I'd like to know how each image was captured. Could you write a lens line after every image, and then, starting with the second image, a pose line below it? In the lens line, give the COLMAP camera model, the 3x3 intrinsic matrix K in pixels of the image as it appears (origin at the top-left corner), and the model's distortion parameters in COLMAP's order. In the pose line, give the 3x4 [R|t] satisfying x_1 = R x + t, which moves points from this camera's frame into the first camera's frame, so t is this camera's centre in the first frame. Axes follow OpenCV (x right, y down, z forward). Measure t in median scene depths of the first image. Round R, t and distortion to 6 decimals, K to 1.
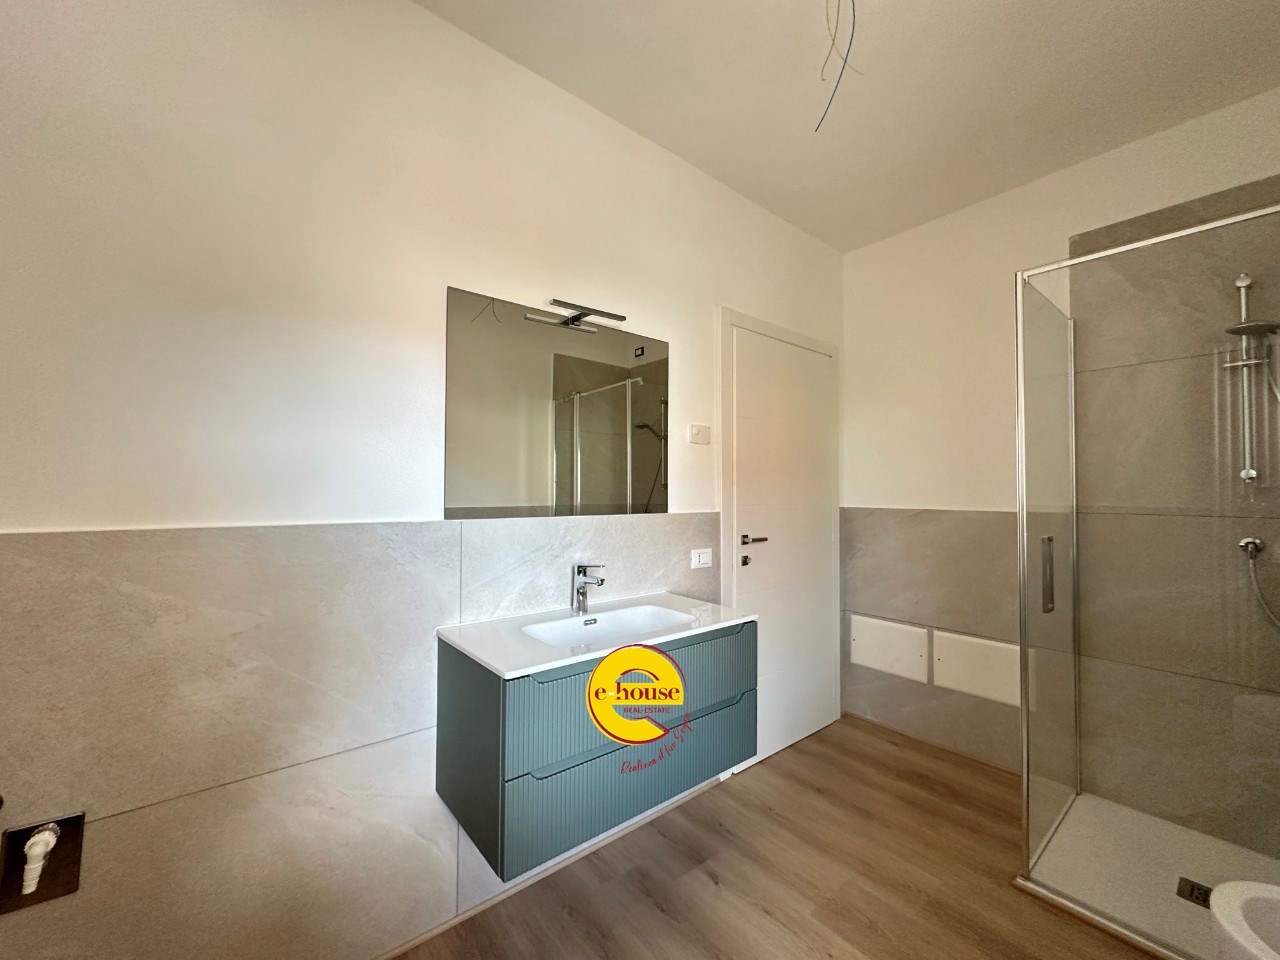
lens RADIAL K [[512.3, 0, 640.0], [0, 512.3, 480.0], [0, 0, 1]] dist [-0.005726, 0.002030]
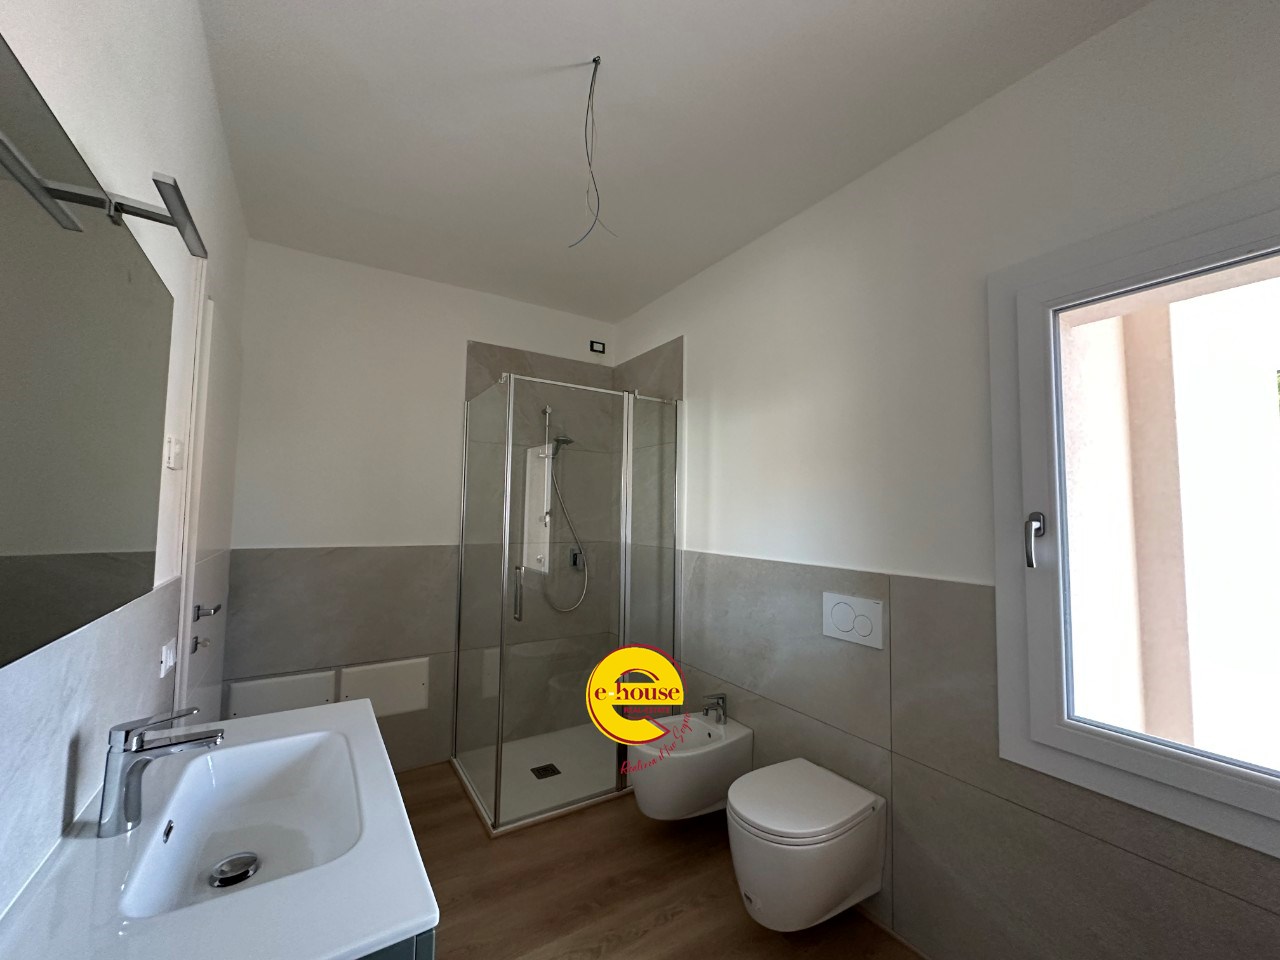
lens RADIAL K [[512.3, 0, 640.0], [0, 512.3, 480.0], [0, 0, 1]] dist [-0.005726, 0.002030]
pose [[0.121252, 0.063767, 0.990571, -0.572985], [-0.037327, 0.997522, -0.059645, -0.055638], [-0.991920, -0.029743, 0.123331, 0.492638]]
